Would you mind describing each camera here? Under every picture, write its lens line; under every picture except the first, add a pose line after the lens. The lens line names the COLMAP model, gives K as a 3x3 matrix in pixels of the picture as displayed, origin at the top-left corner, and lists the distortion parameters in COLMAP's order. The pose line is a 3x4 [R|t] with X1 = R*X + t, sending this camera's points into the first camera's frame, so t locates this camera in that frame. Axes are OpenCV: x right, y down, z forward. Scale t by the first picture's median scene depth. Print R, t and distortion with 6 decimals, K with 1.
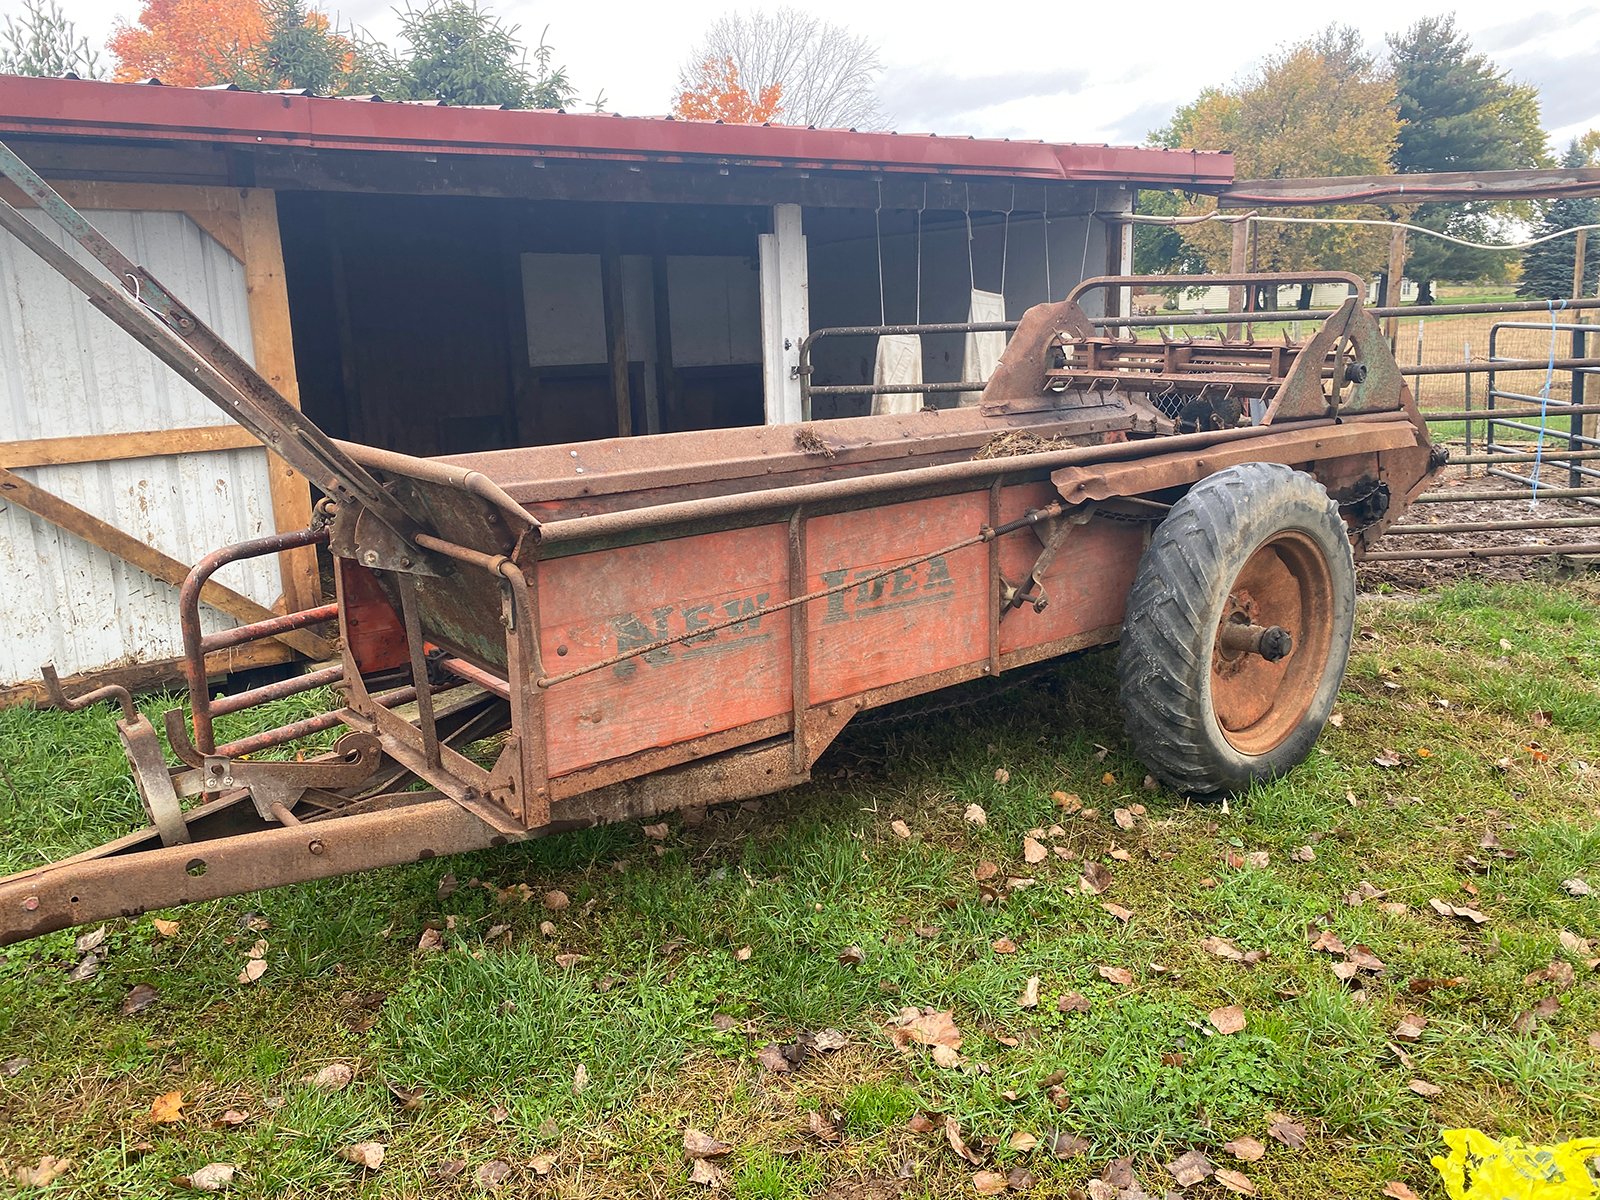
lens RADIAL K [[1179.9, 0, 805.5], [0, 1179.9, 586.9], [0, 0, 1]] dist [0.016959, -0.000025]
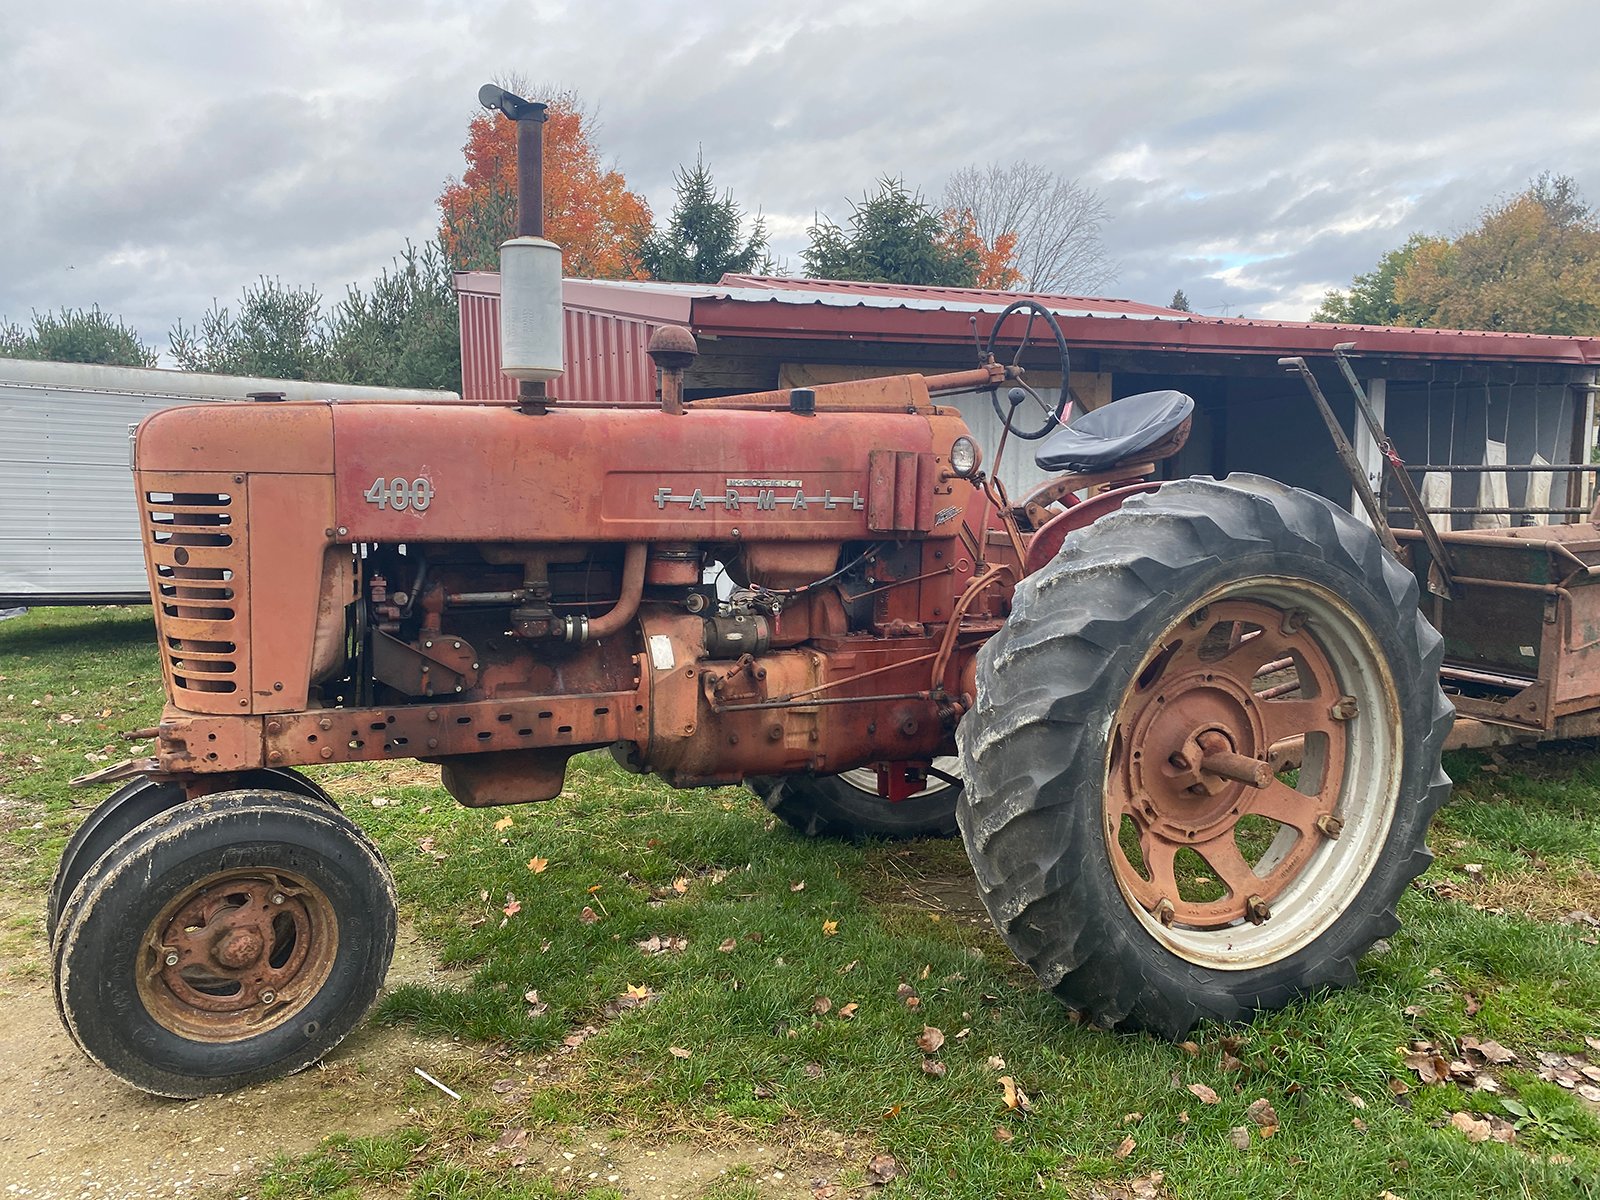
lens RADIAL K [[1213.2, 0, 800.0], [0, 1213.2, 600.0], [0, 0, 1]] dist [0.010592, 0.000655]
pose [[0.993596, 0.038224, -0.106328, -0.315424], [-0.048093, 0.994610, -0.091854, 0.060344], [0.102244, 0.096380, 0.990079, -0.279120]]
